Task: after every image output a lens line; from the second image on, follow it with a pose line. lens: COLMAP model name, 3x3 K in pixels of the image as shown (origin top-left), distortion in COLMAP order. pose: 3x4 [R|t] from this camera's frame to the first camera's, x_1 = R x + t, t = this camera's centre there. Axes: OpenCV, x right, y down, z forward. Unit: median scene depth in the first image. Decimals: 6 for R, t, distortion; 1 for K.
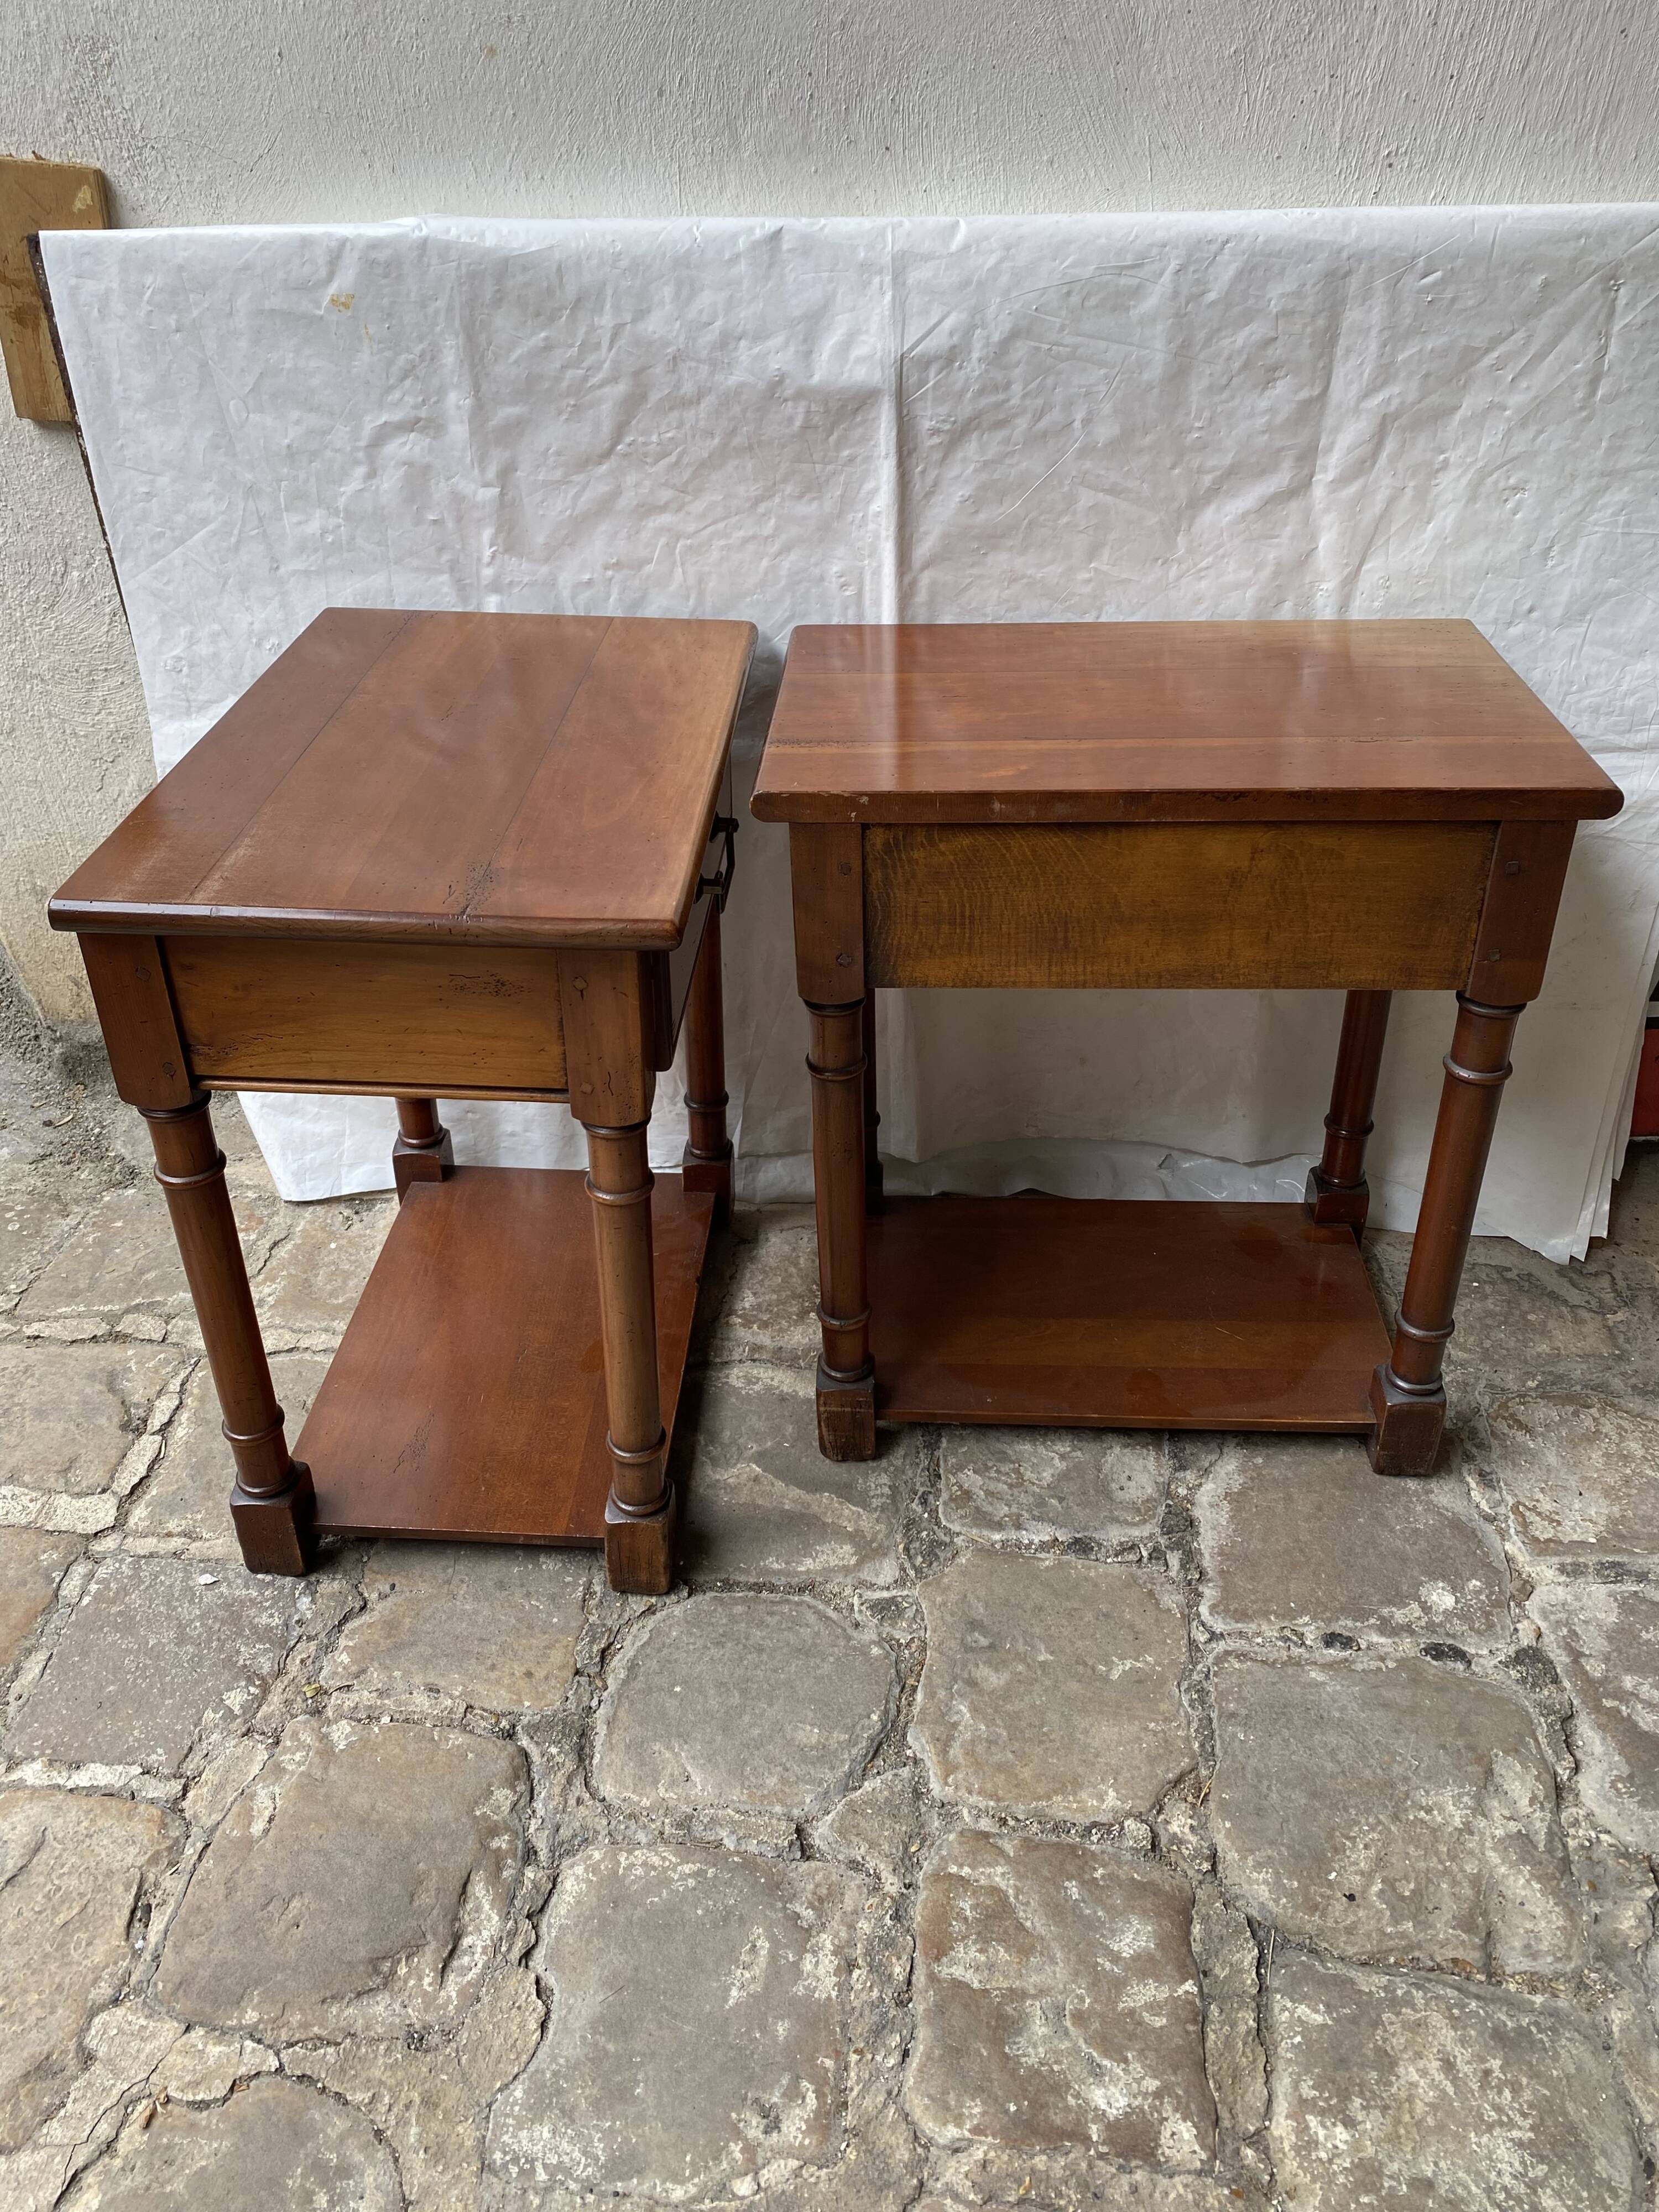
lens RADIAL K [[1762.3, 0, 823.3], [0, 1762.3, 1064.0], [0, 0, 1]] dist [0.025414, -0.028672]
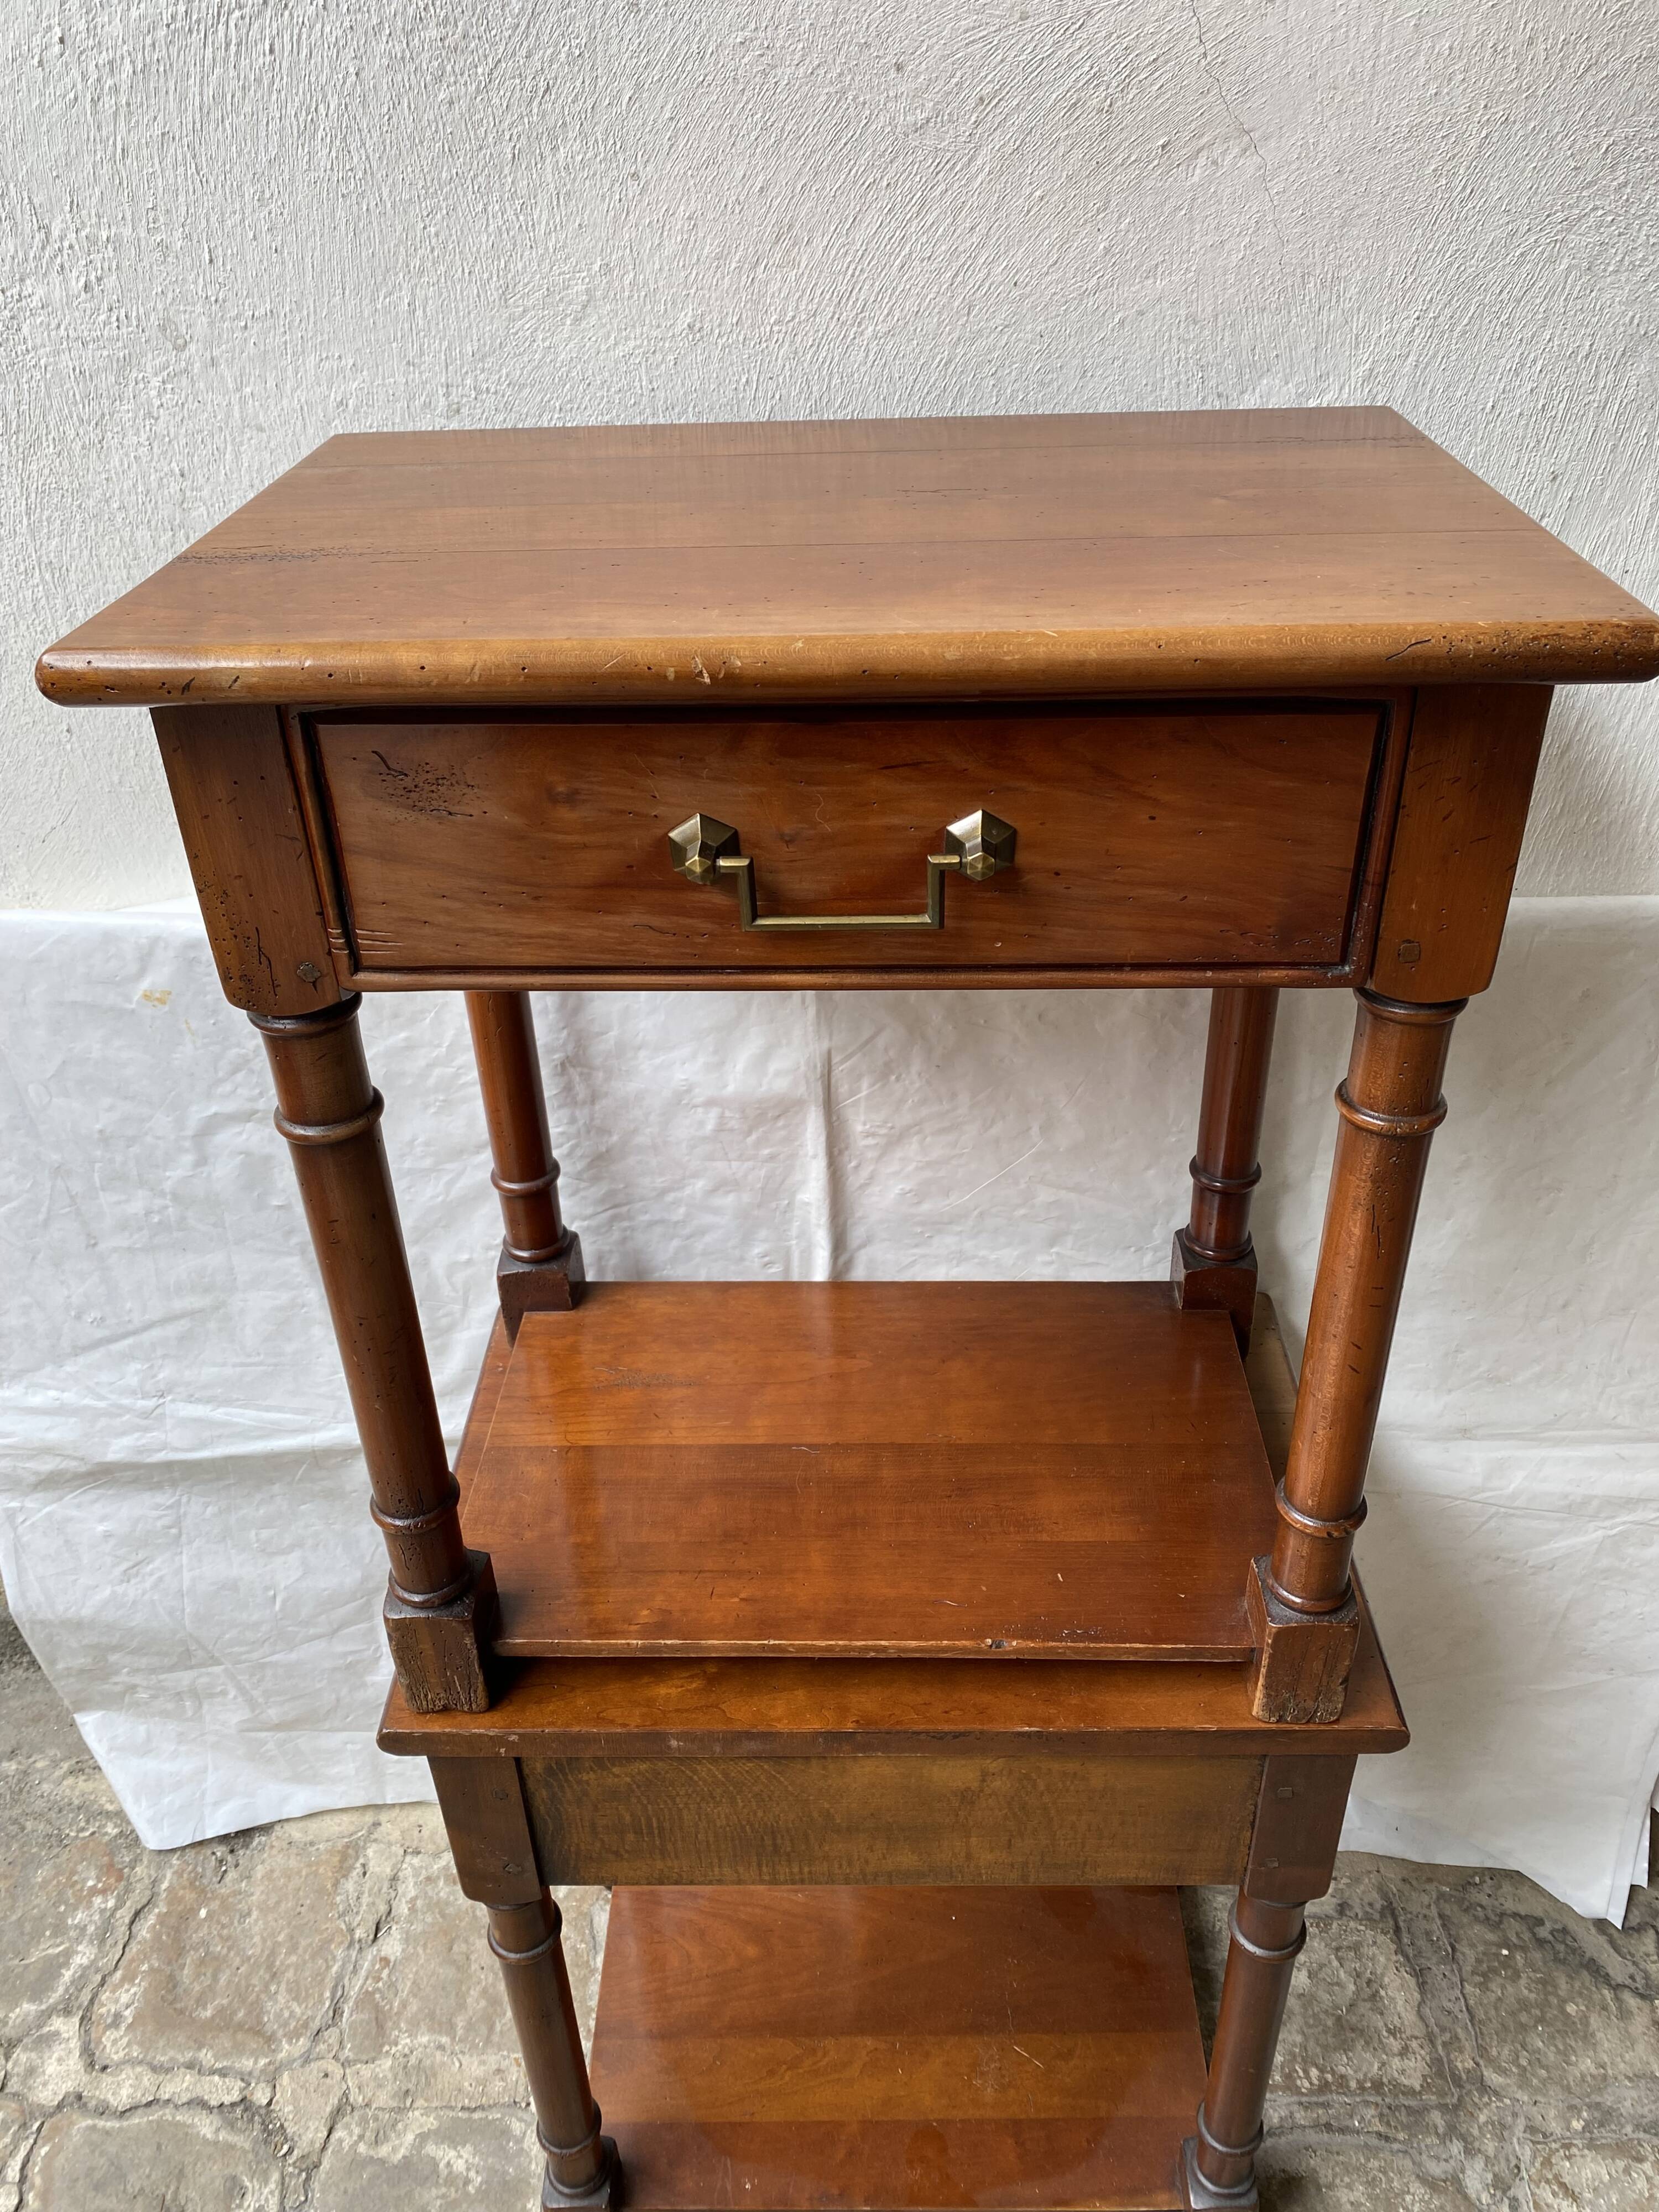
lens RADIAL K [[1762.3, 0, 823.9], [0, 1762.3, 1065.2], [0, 0, 1]] dist [0.025414, -0.028672]
pose [[0.999323, -0.026609, 0.025412, 0.022420], [0.026225, 0.999539, 0.015320, -0.412213], [-0.025808, -0.014643, 0.999560, 0.158822]]
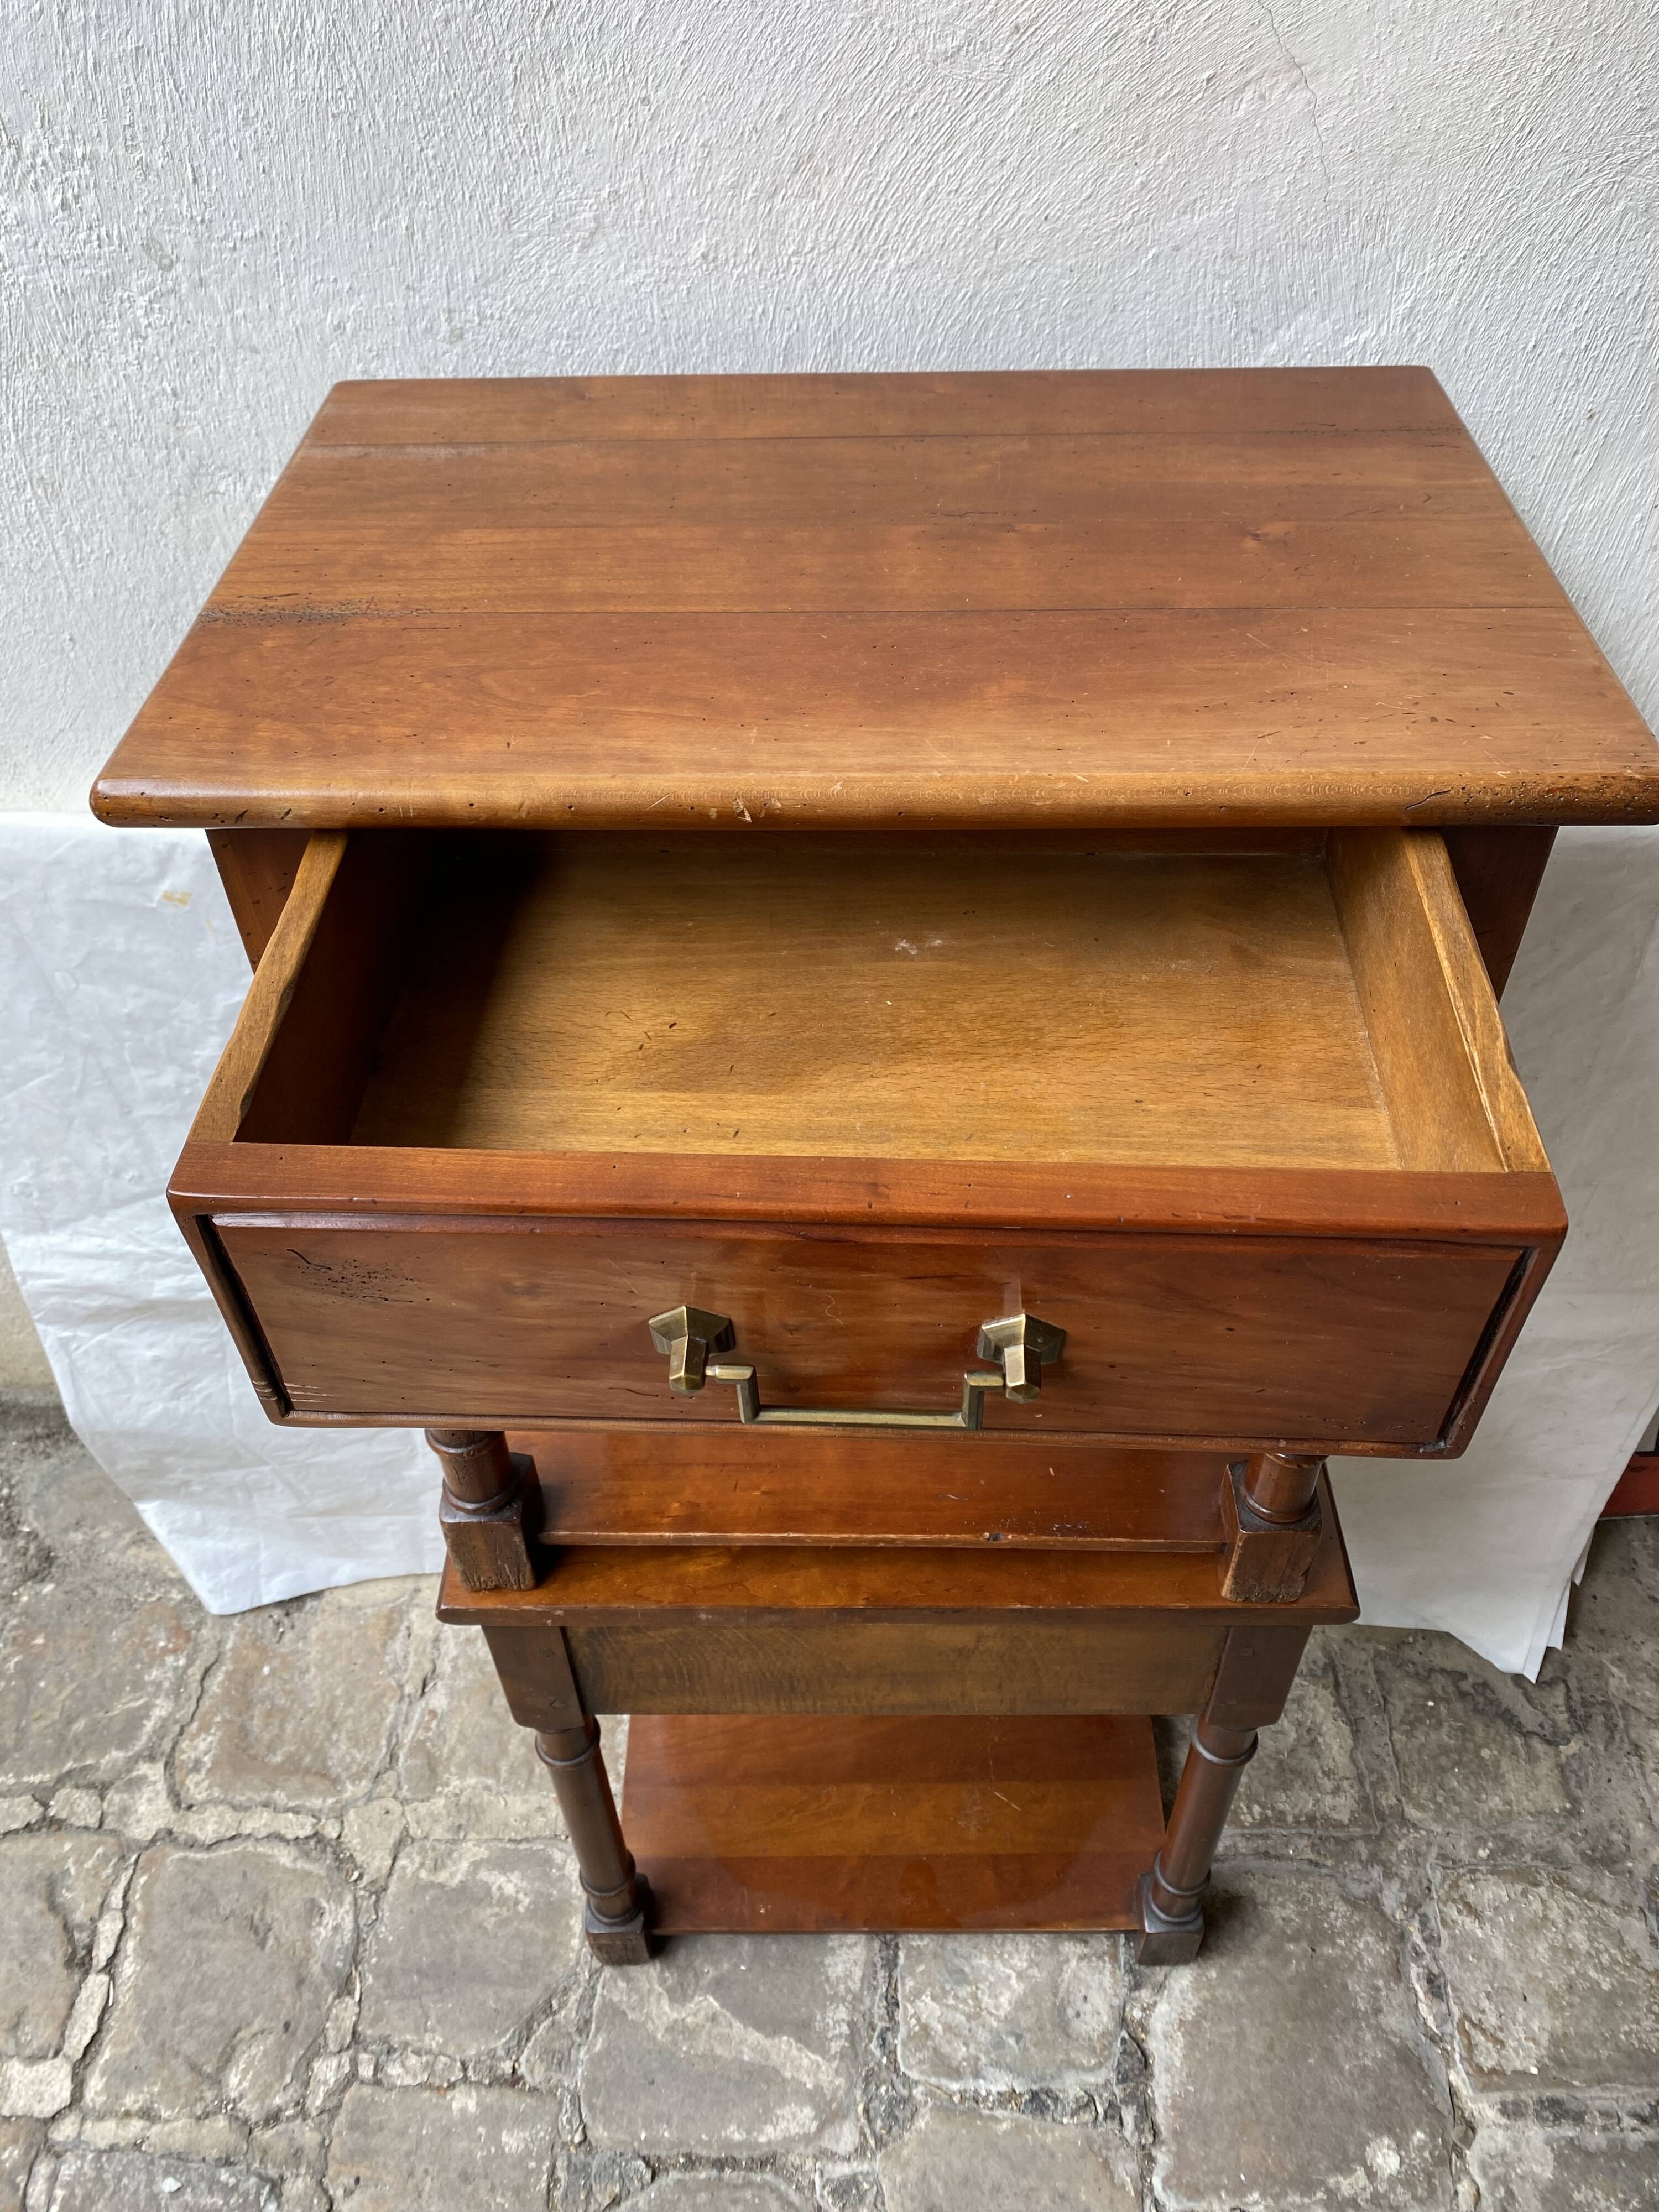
lens RADIAL K [[1762.3, 0, 829.7], [0, 1762.3, 1091.2], [0, 0, 1]] dist [0.025414, -0.028672]
pose [[0.998994, -0.030677, 0.032703, 0.011298], [0.022767, 0.975354, 0.219469, -0.529965], [-0.038629, -0.218504, 0.975071, 0.142964]]
